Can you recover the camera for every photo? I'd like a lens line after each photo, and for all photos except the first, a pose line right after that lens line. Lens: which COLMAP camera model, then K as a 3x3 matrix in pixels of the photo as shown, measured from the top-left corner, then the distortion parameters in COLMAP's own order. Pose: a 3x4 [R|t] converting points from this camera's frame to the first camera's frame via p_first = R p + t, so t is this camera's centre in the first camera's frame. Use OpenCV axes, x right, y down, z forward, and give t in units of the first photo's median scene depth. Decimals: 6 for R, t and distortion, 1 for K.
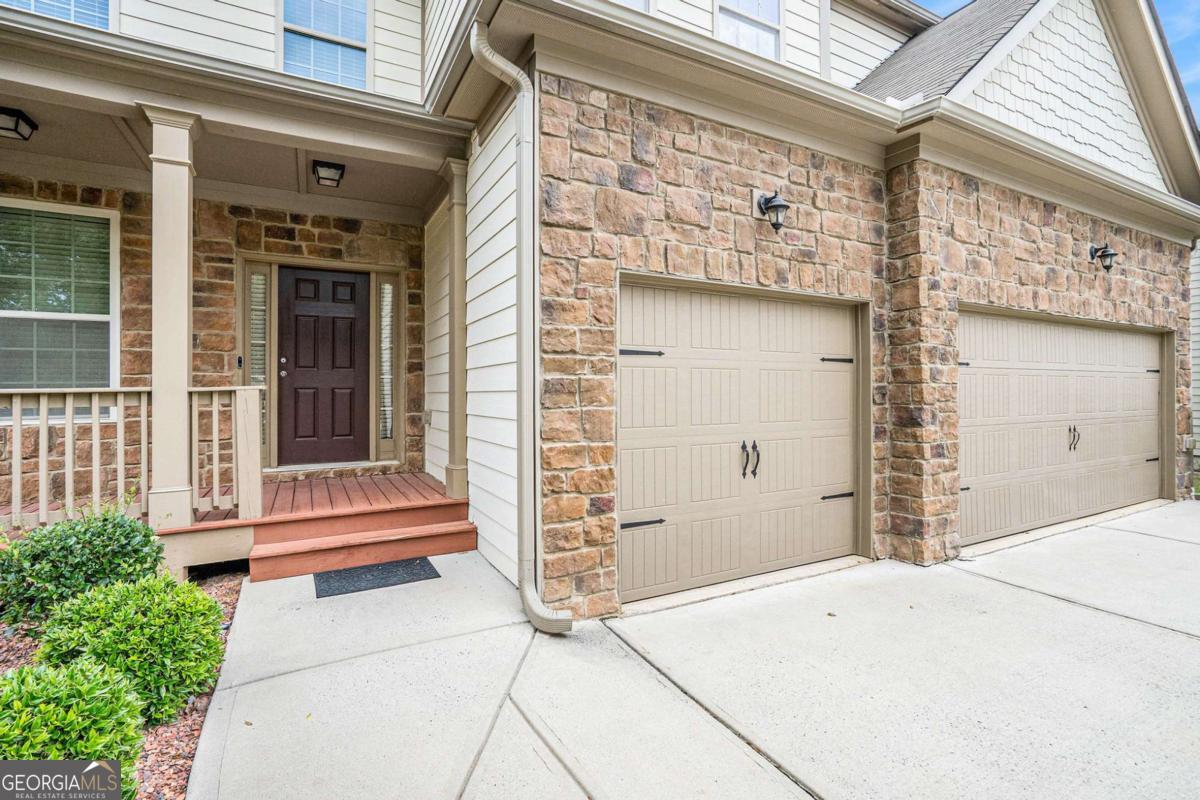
lens RADIAL K [[553.1, 0, 600.0], [0, 553.1, 400.0], [0, 0, 1]] dist [-0.042371, 0.000346]
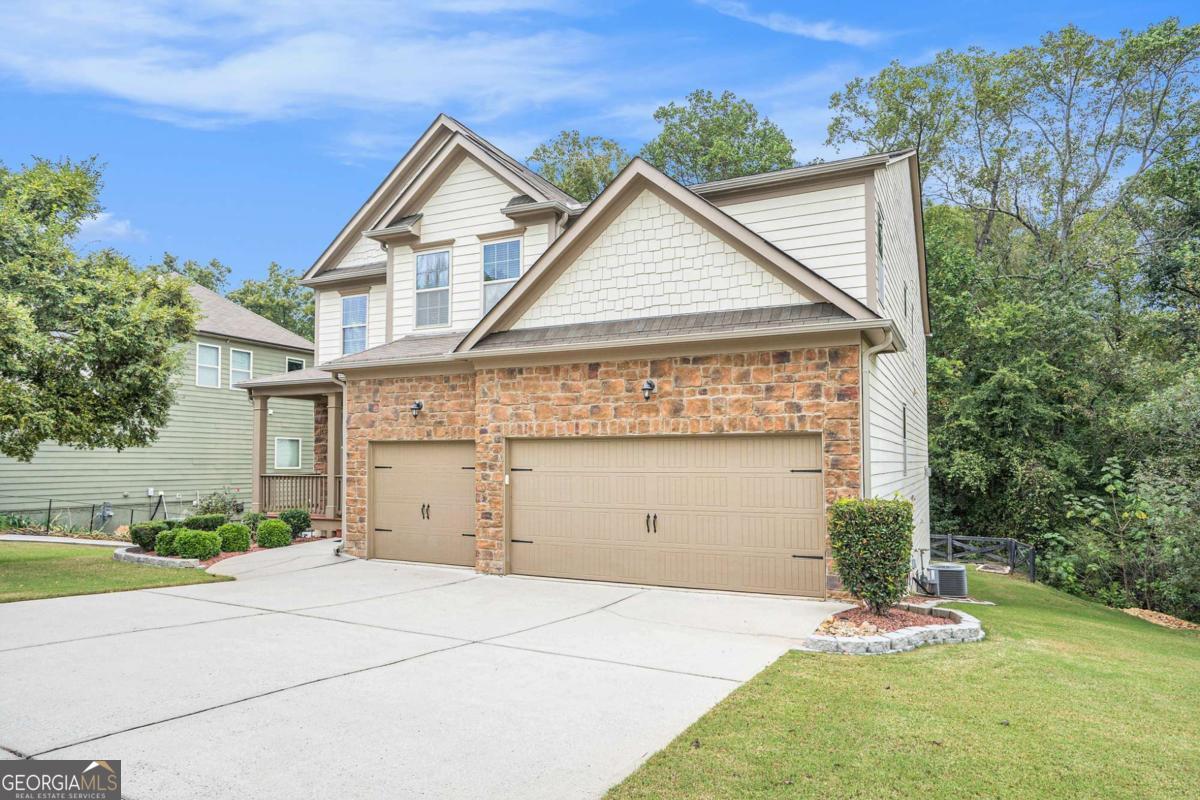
lens RADIAL K [[748.0, 0, 600.0], [0, 748.0, 400.0], [0, 0, 1]] dist [-0.002289, -0.000212]
pose [[0.586806, -0.052038, -0.808054, 3.340956], [-0.006150, 0.997618, -0.068712, -0.152066], [0.809704, 0.045291, 0.585088, -0.287191]]
